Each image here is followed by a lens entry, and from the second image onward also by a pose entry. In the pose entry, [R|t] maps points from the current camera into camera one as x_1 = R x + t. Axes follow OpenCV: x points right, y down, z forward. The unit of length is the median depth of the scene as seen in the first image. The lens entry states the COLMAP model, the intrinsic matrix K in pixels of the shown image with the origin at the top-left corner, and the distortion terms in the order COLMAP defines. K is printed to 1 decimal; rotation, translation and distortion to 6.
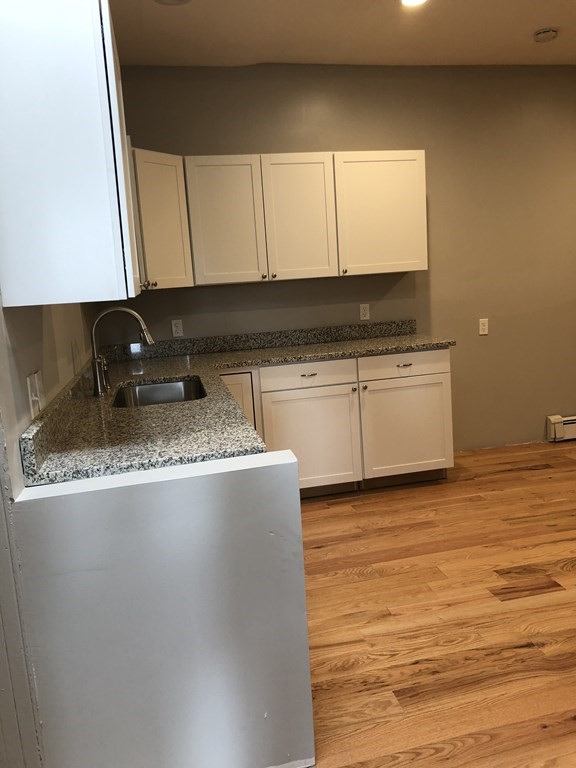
lens RADIAL K [[638.8, 0, 298.9], [0, 638.8, 380.7], [0, 0, 1]] dist [0.036662, -0.014269]
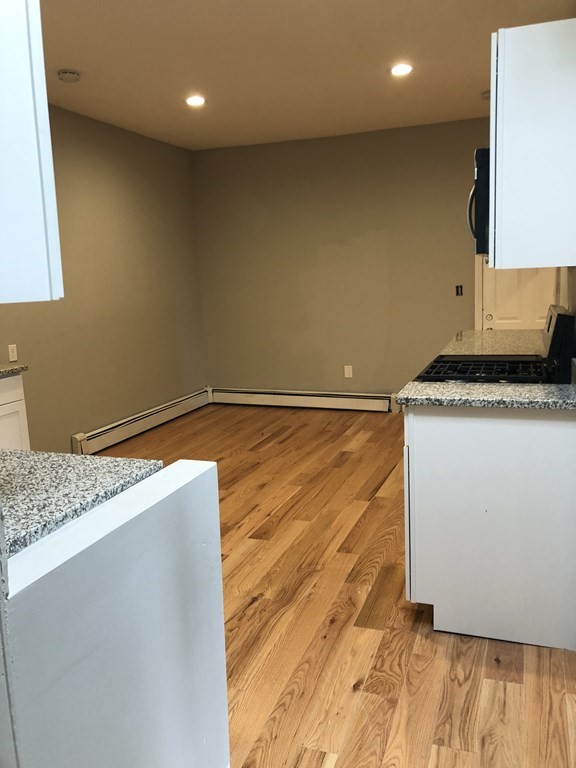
lens RADIAL K [[638.8, 0, 298.9], [0, 638.8, 380.7], [0, 0, 1]] dist [0.036662, -0.014269]
pose [[0.536715, -0.095401, 0.838353, -0.535345], [0.142679, 0.989541, 0.021262, -0.004054], [-0.831613, 0.108204, 0.544713, 0.231415]]
